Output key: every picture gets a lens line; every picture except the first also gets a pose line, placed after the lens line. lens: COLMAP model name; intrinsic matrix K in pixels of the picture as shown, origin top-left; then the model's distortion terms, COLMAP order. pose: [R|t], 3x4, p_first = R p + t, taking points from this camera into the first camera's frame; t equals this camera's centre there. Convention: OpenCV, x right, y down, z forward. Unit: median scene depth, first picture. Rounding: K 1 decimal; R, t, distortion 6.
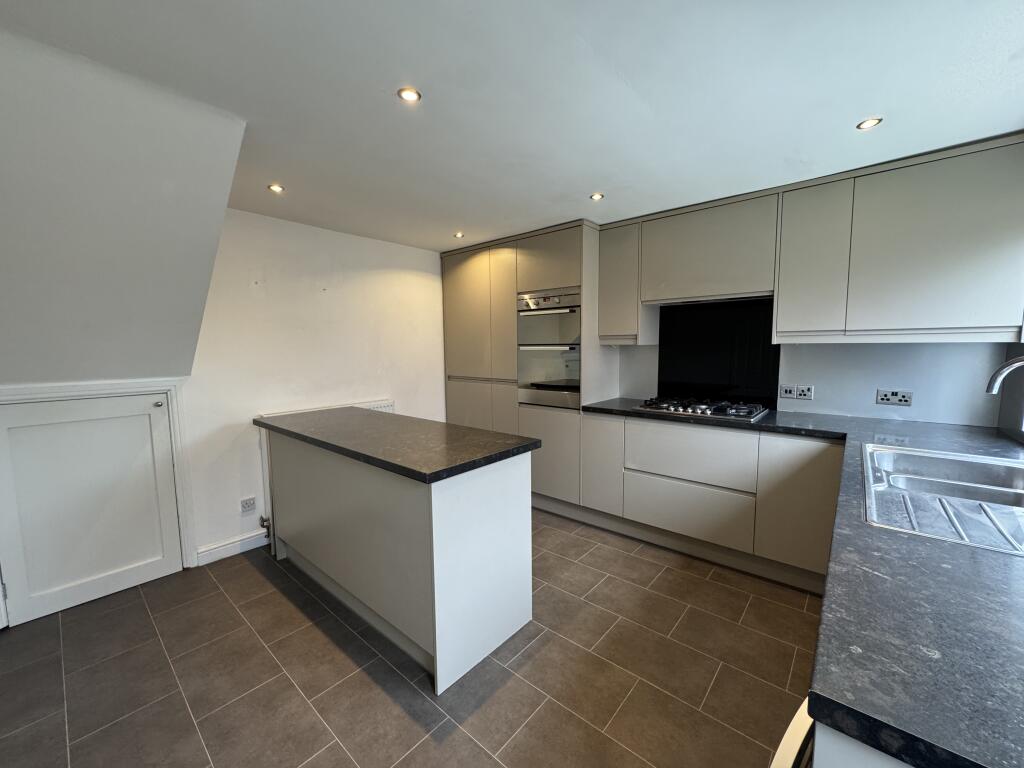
lens RADIAL K [[407.1, 0, 512.0], [0, 407.1, 384.0], [0, 0, 1]] dist [-0.000931, 0.000195]
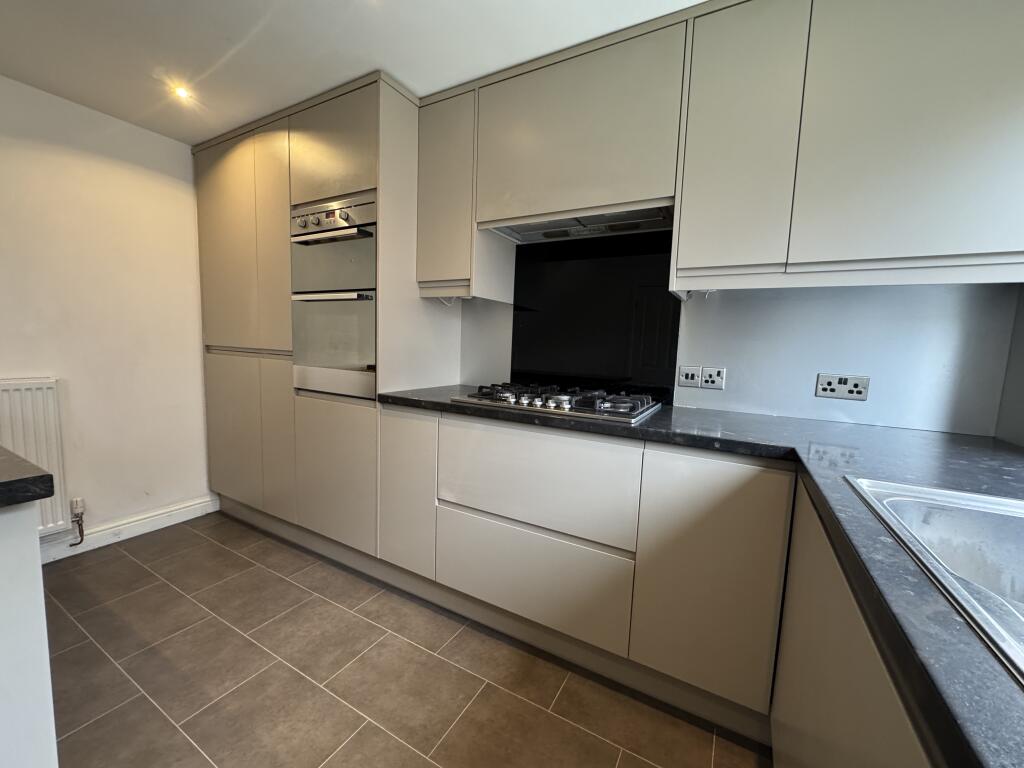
lens RADIAL K [[407.1, 0, 512.0], [0, 407.1, 384.0], [0, 0, 1]] dist [-0.000931, 0.000195]
pose [[0.979186, 0.026384, 0.201244, 0.283625], [-0.027782, 0.999606, 0.004123, 0.036434], [-0.201055, -0.009628, 0.979533, 0.440192]]
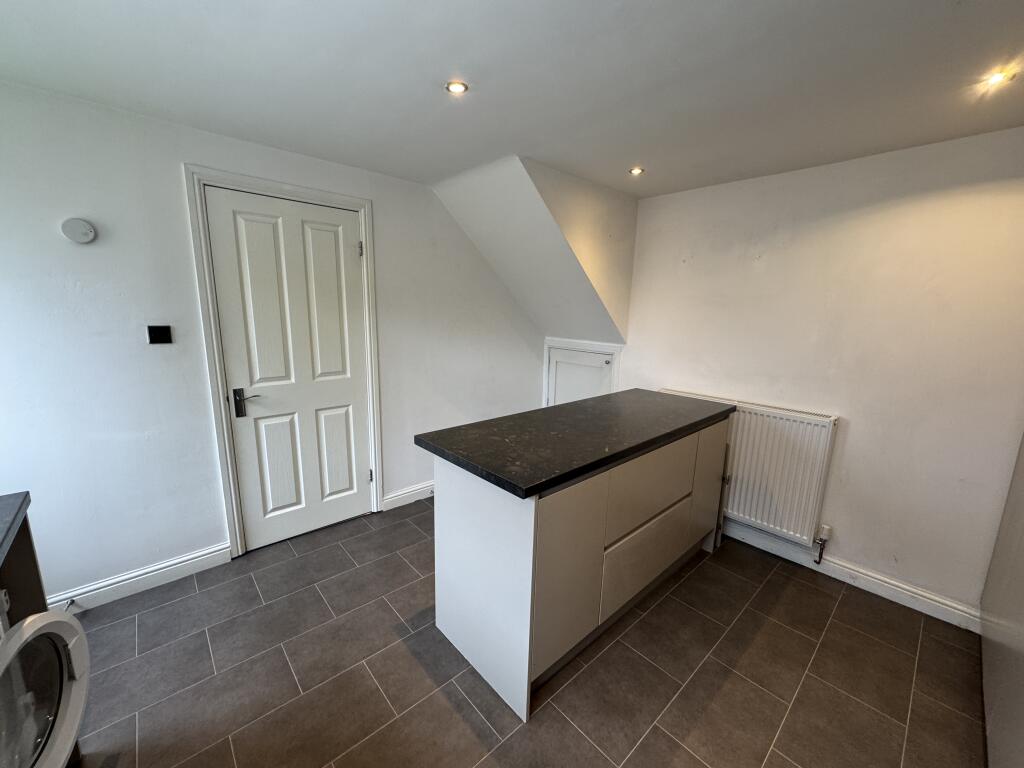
lens RADIAL K [[407.1, 0, 512.0], [0, 407.1, 384.0], [0, 0, 1]] dist [-0.000931, 0.000195]
pose [[-0.118959, 0.189912, -0.974568, 0.502268], [-0.115916, 0.972169, 0.203594, -0.114513], [0.986110, 0.137187, -0.093635, 0.759956]]
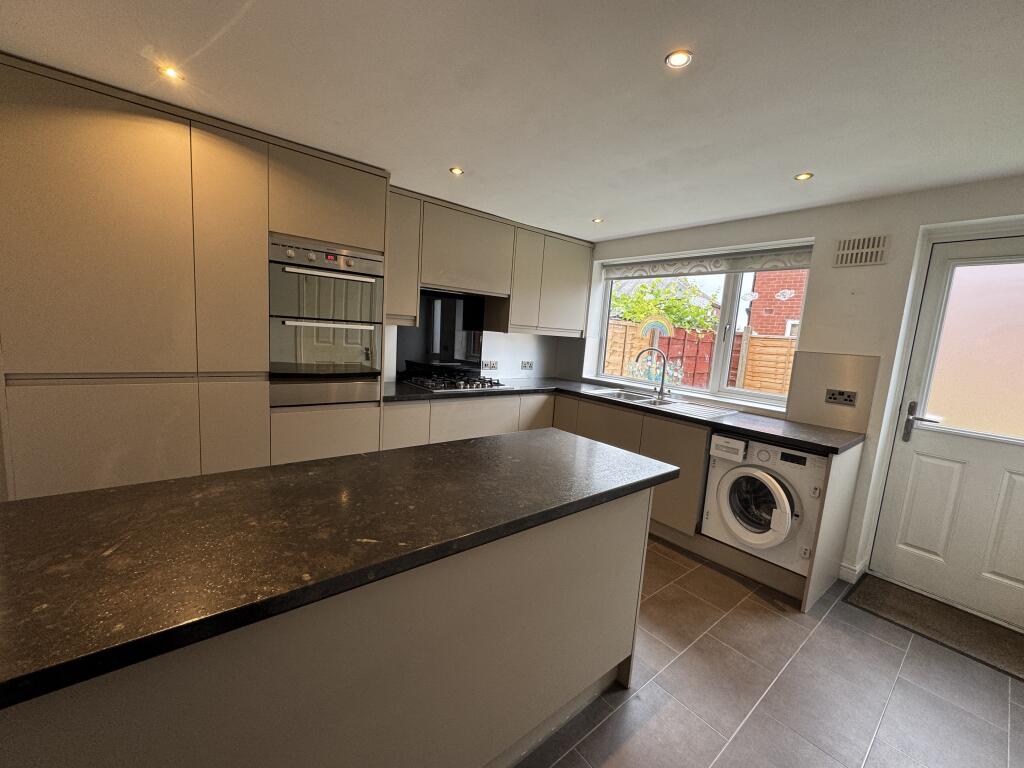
lens RADIAL K [[407.1, 0, 512.0], [0, 407.1, 384.0], [0, 0, 1]] dist [-0.000931, 0.000195]
pose [[0.177425, -0.105888, 0.978421, -0.712552], [0.024243, 0.994363, 0.103217, -0.061986], [-0.983836, 0.005407, 0.178992, 0.680770]]
